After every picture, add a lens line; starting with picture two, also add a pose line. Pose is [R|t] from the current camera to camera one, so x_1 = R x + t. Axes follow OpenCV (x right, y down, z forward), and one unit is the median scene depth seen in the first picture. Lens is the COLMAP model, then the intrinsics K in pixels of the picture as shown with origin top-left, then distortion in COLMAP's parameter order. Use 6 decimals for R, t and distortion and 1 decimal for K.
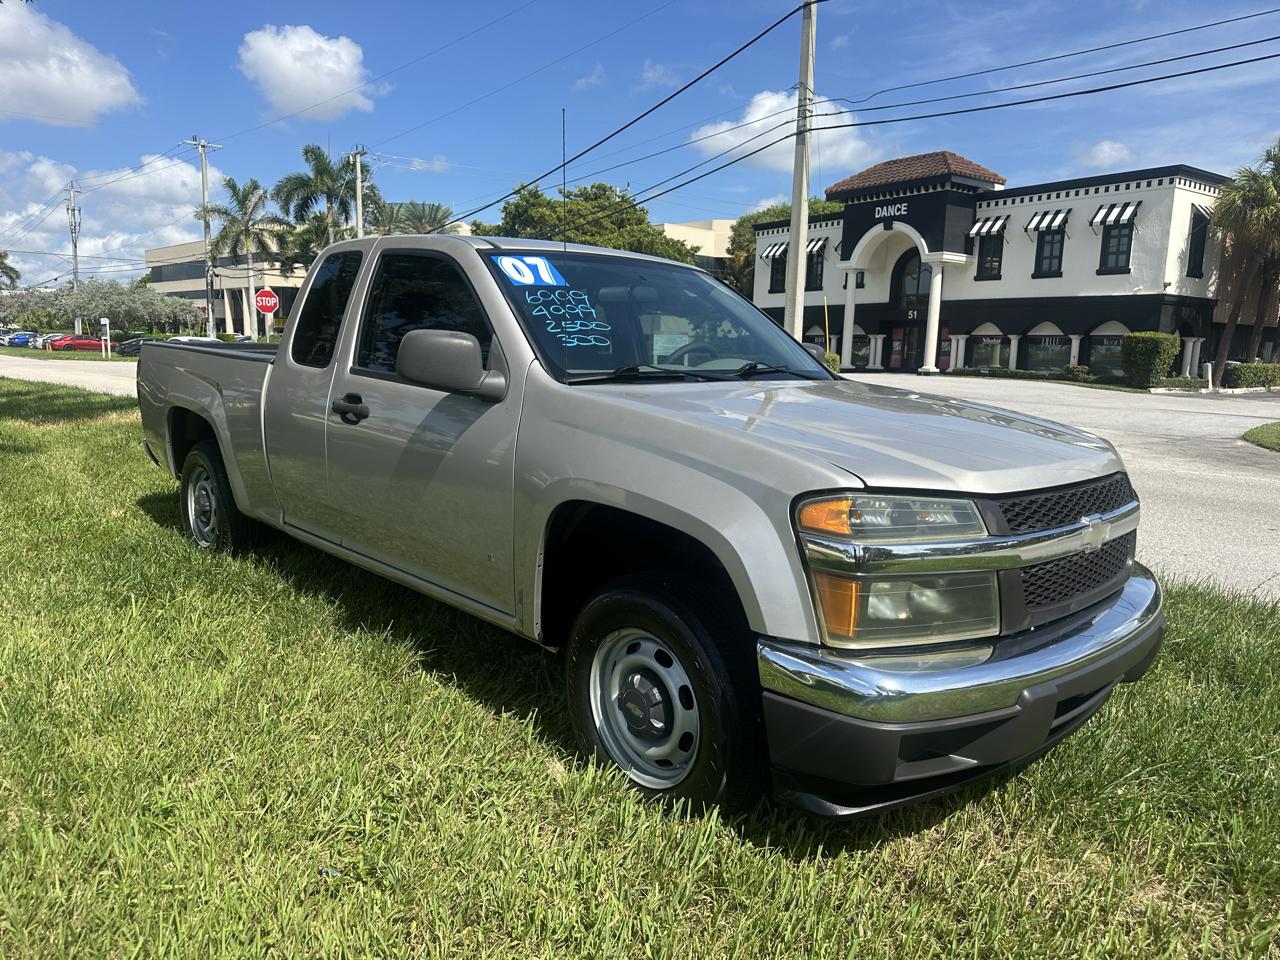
lens RADIAL K [[926.7, 0, 629.7], [0, 926.7, 497.5], [0, 0, 1]] dist [0.022636, -0.029802]
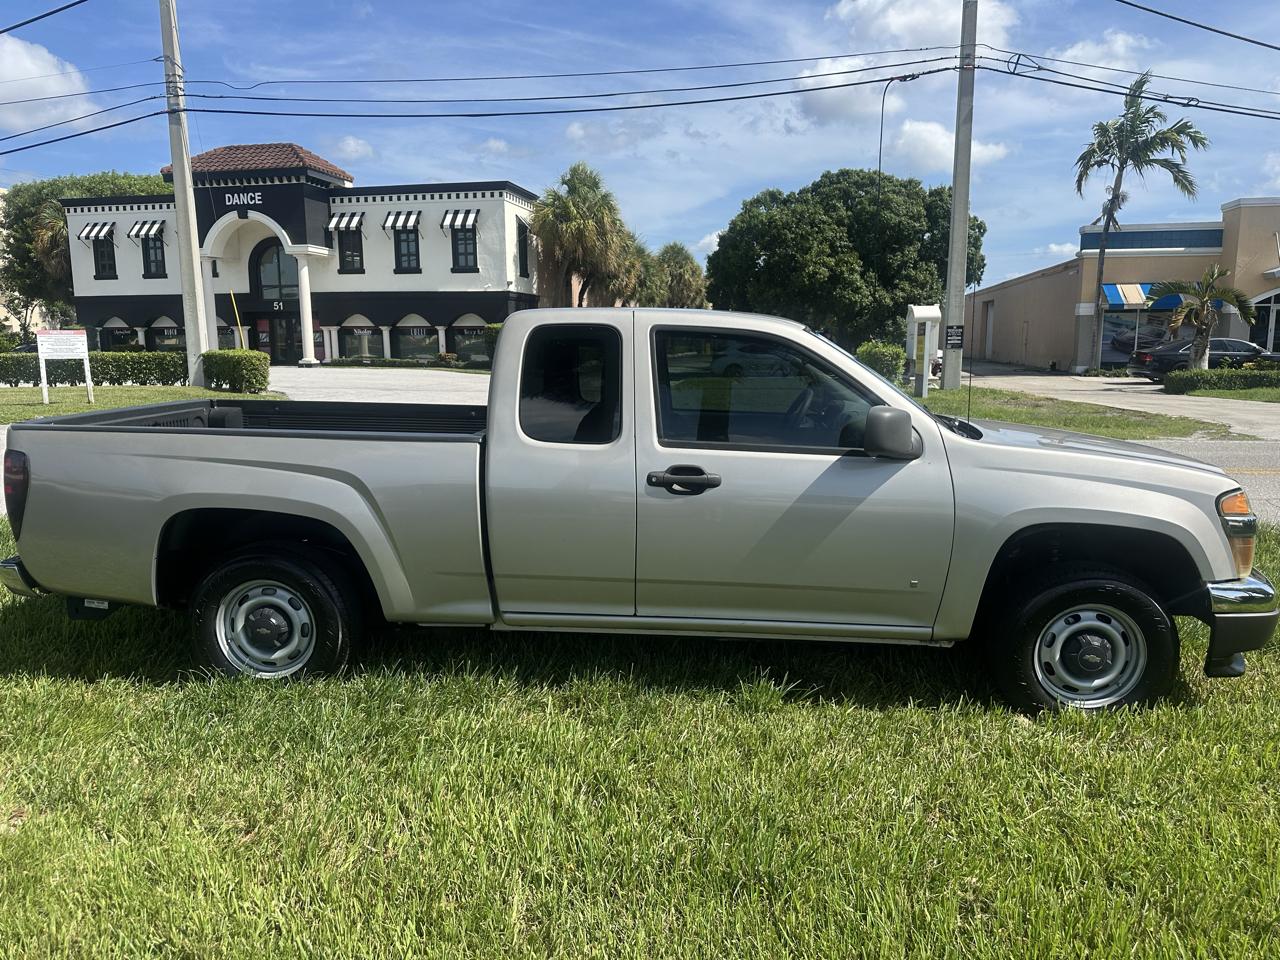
lens RADIAL K [[926.7, 0, 629.7], [0, 926.7, 485.1], [0, 0, 1]] dist [0.022636, -0.029802]
pose [[0.739432, -0.128512, 0.660851, -0.104694], [0.124966, 0.990753, 0.052840, -0.015502], [-0.661531, 0.043512, 0.748654, 0.025830]]
